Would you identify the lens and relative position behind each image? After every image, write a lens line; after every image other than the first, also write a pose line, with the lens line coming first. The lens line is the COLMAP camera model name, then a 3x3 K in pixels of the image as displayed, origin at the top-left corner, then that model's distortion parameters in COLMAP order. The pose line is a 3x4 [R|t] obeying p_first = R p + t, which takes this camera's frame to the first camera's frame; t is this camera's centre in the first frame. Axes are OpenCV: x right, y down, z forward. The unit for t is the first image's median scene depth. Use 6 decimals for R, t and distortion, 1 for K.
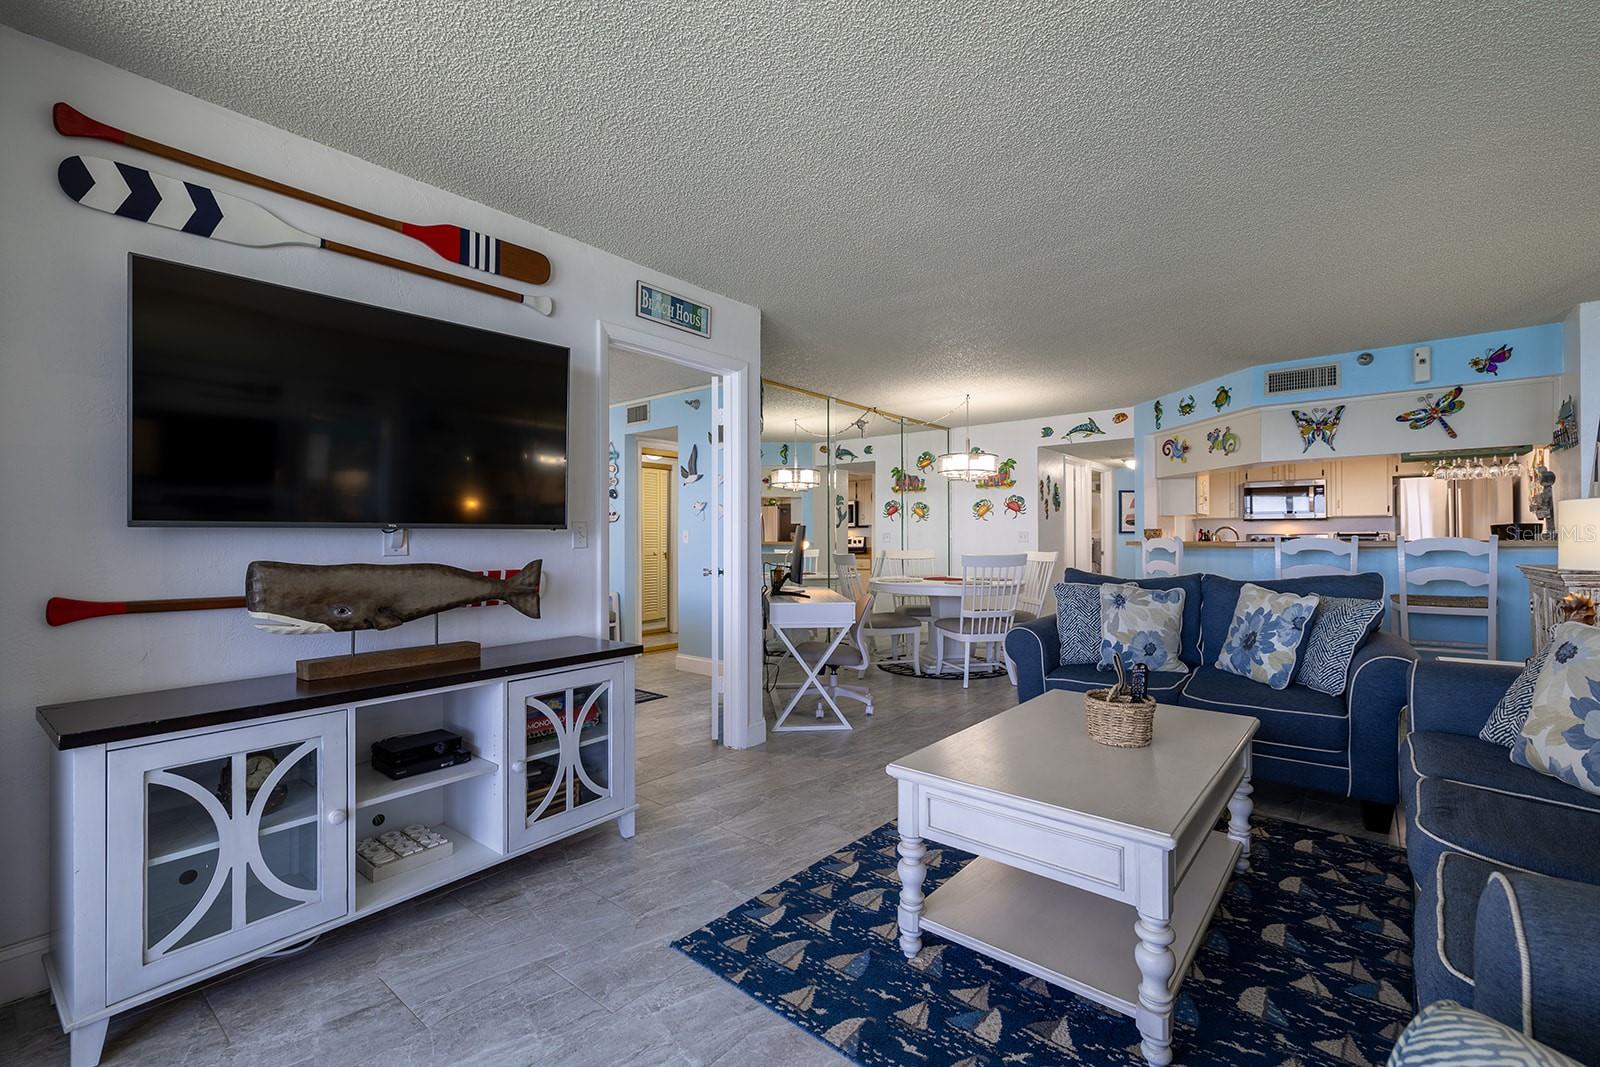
lens RADIAL K [[677.5, 0, 862.5], [0, 677.5, 526.2], [0, 0, 1]] dist [-0.000335, 0.001361]
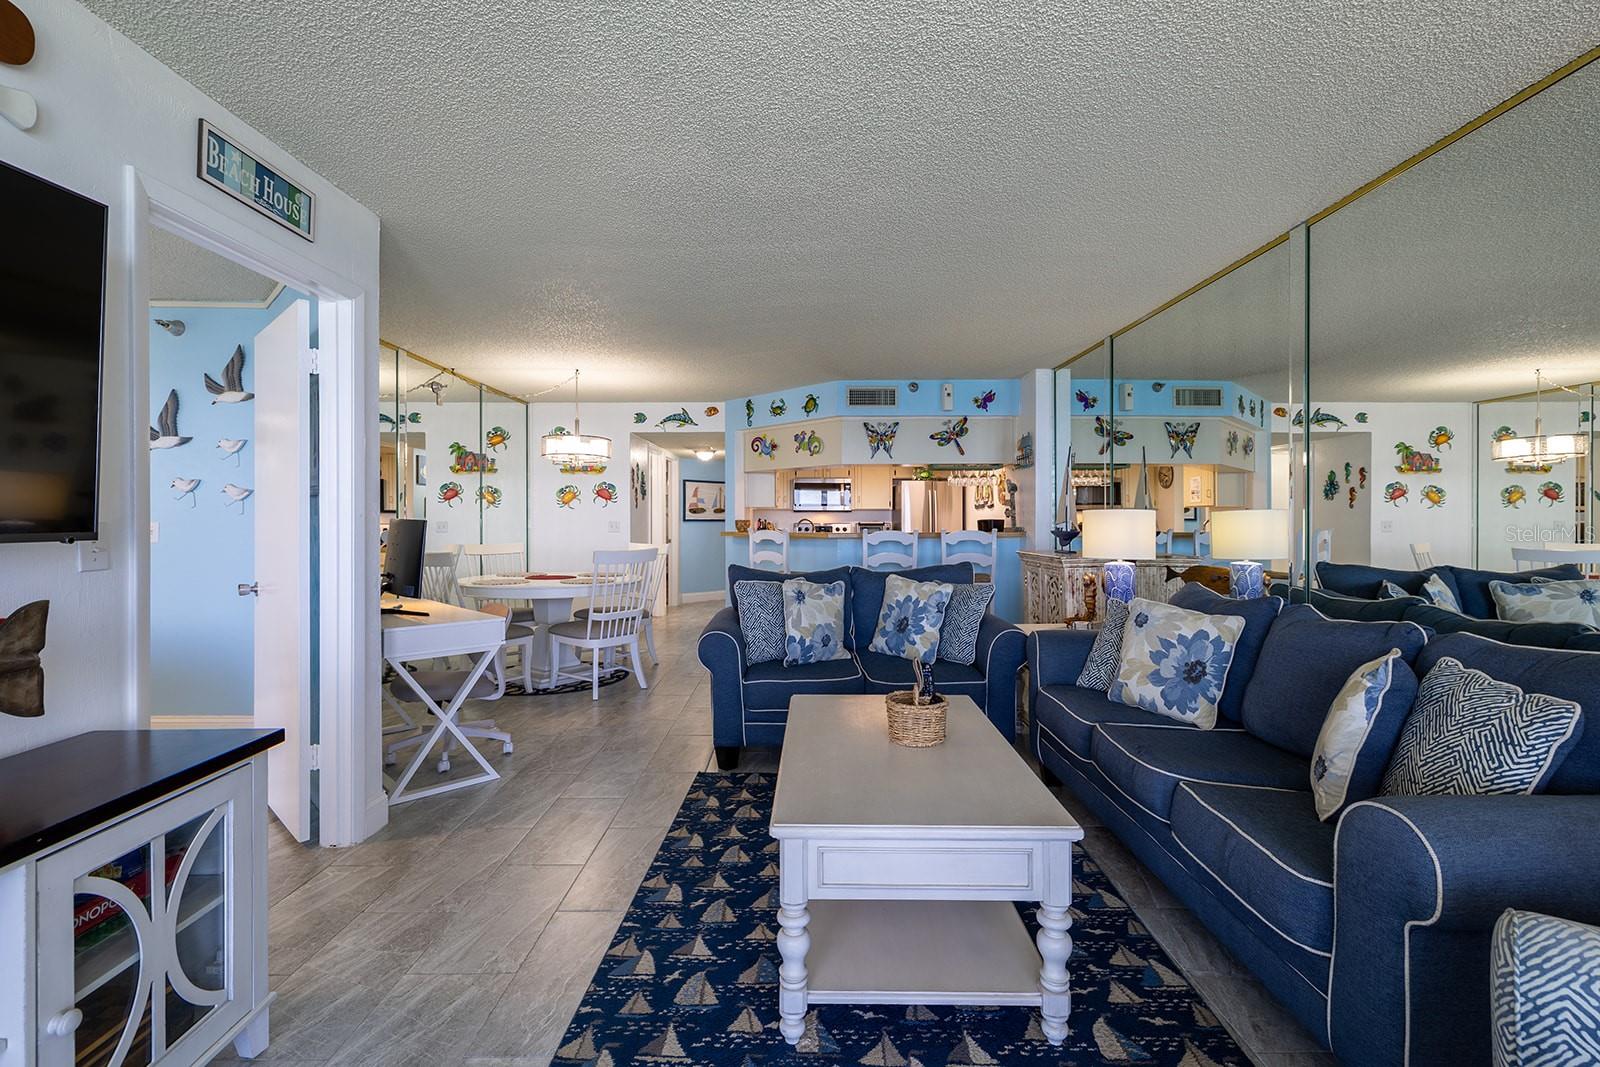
lens RADIAL K [[677.5, 0, 813.1], [0, 677.5, 513.6], [0, 0, 1]] dist [-0.000335, 0.001361]
pose [[0.792089, 0.010126, 0.610321, -0.243094], [-0.015689, 0.999870, 0.003773, -0.021196], [-0.610203, -0.012564, 0.792145, 0.172115]]
